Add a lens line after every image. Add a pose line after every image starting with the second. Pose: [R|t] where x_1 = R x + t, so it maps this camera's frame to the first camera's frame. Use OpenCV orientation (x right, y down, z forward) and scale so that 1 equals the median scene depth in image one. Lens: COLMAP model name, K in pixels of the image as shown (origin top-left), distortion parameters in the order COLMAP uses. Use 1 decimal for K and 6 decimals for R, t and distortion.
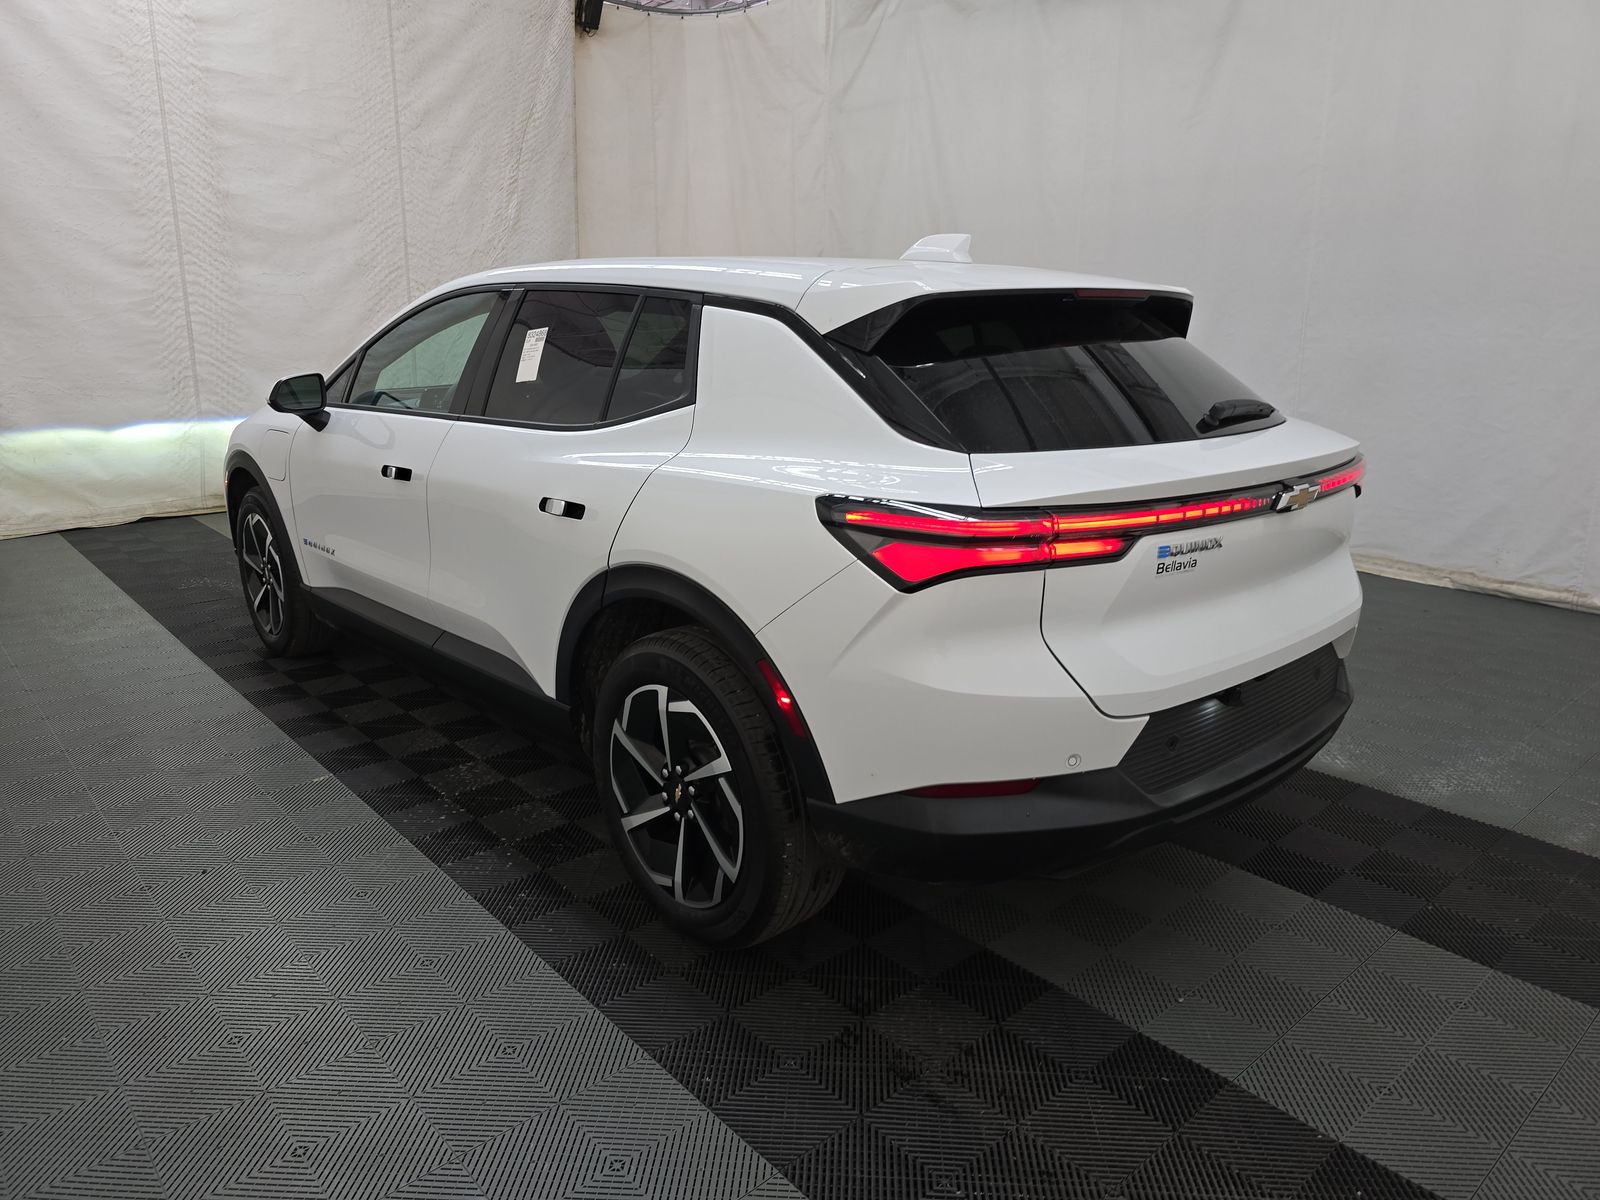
lens RADIAL K [[1074.5, 0, 816.4], [0, 1074.5, 605.8], [0, 0, 1]] dist [0.034326, -0.025998]
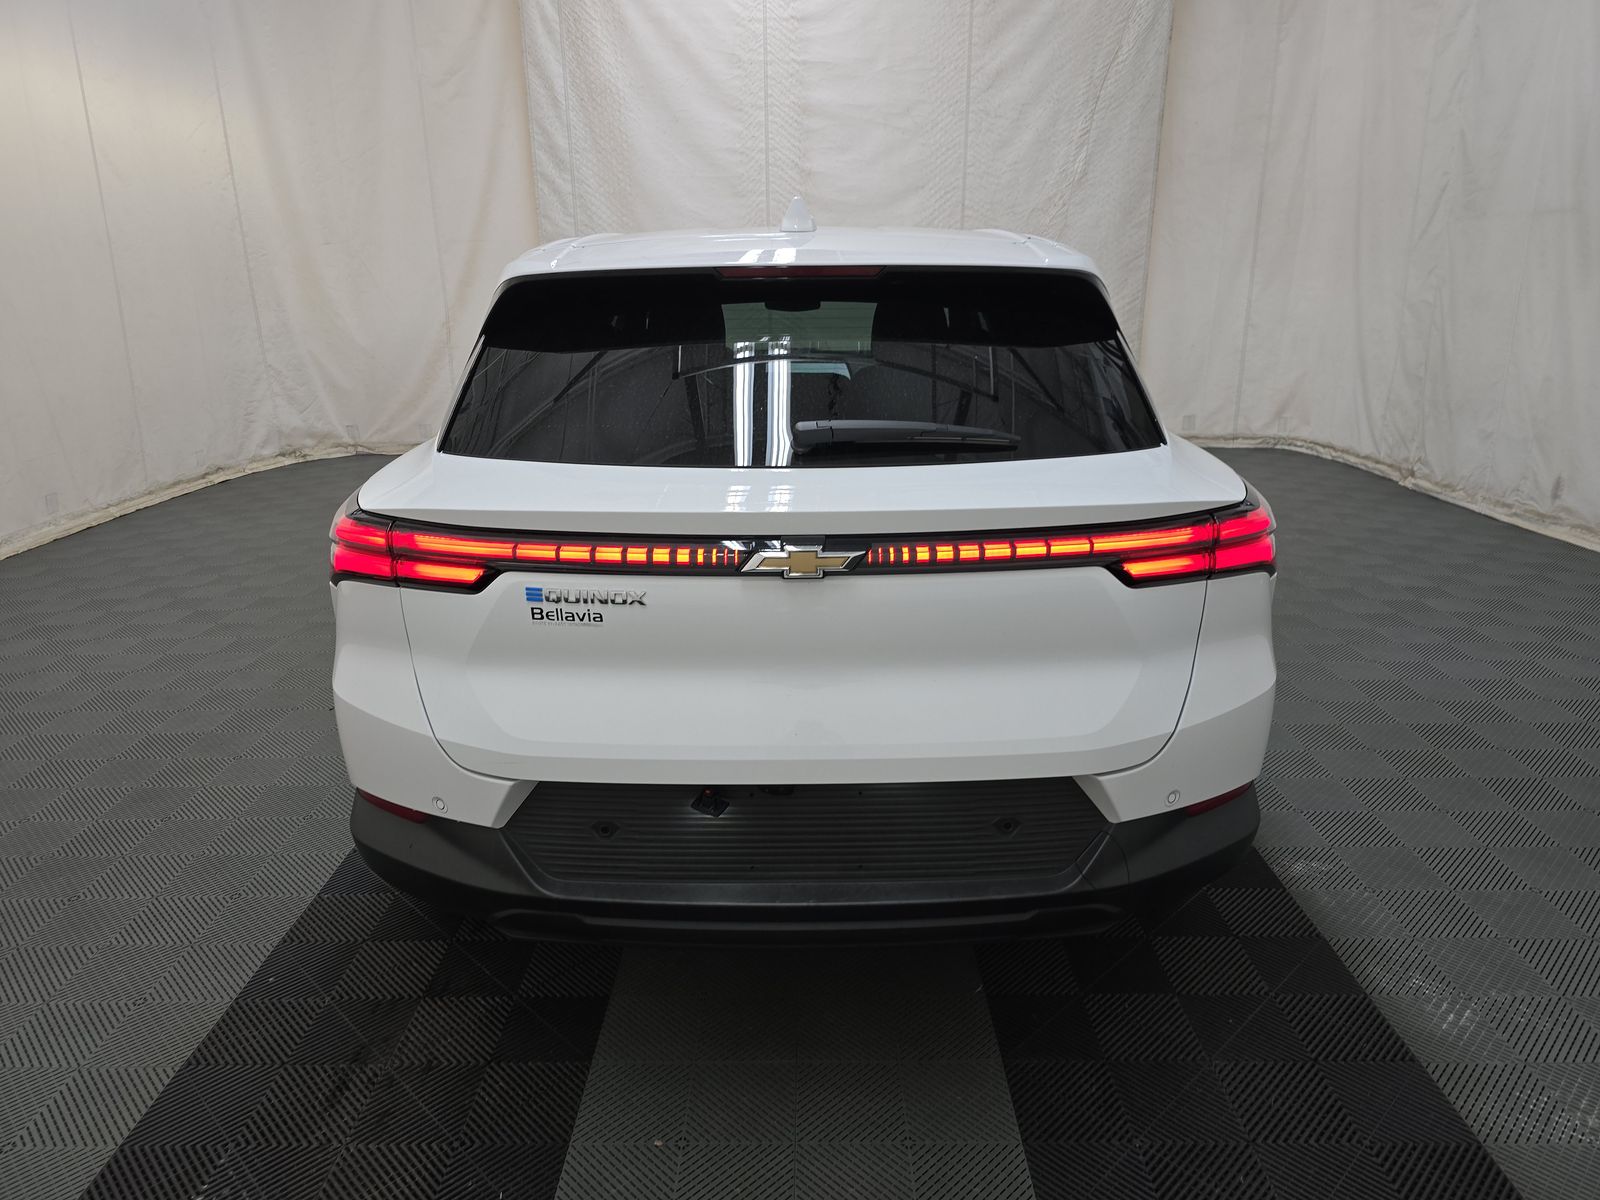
lens RADIAL K [[1074.5, 0, 798.4], [0, 1074.5, 613.7], [0, 0, 1]] dist [0.034326, -0.025998]
pose [[0.743785, 0.193288, -0.639862, 0.269316], [-0.162578, 0.980843, 0.107307, -0.042195], [0.648345, 0.024214, 0.760961, 0.134885]]
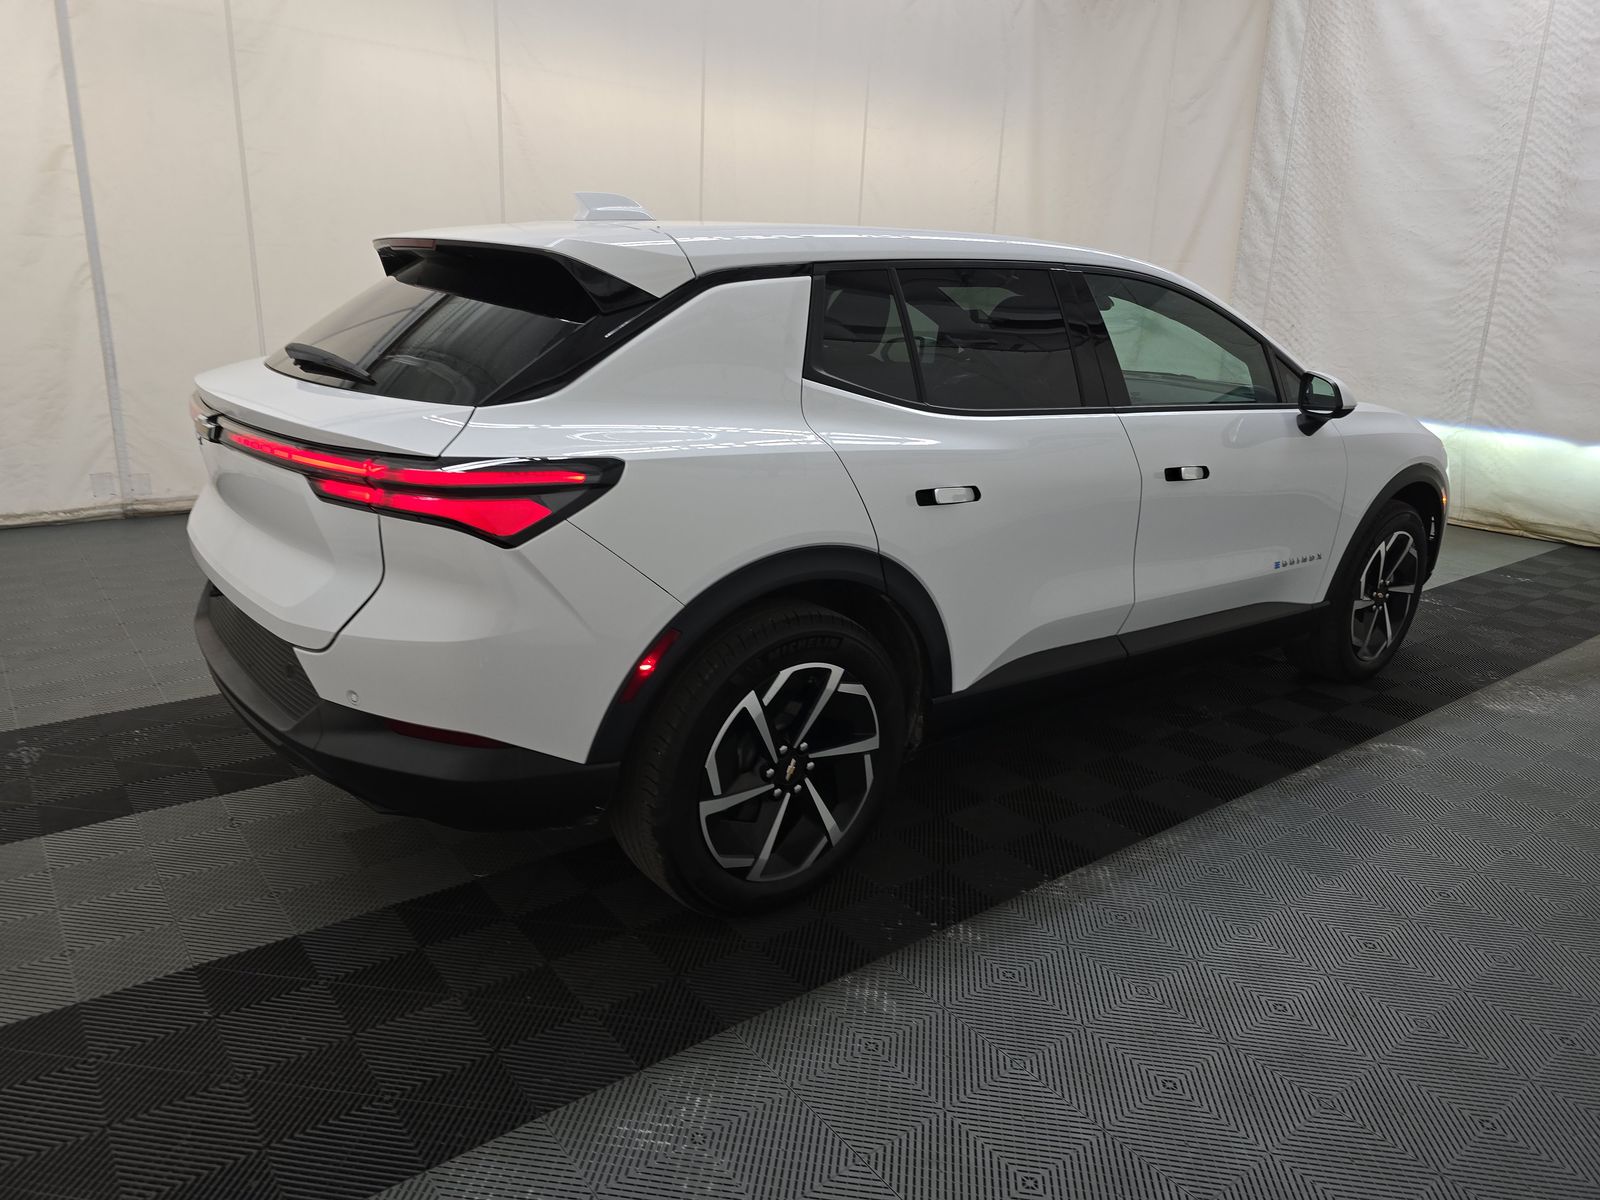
lens RADIAL K [[1074.5, 0, 786.0], [0, 1074.5, 622.6], [0, 0, 1]] dist [0.034326, -0.025998]
pose [[-0.074600, 0.296534, -0.952104, 0.454774], [-0.300866, 0.903580, 0.304995, -0.131003], [0.950744, 0.309209, 0.021810, 0.479659]]
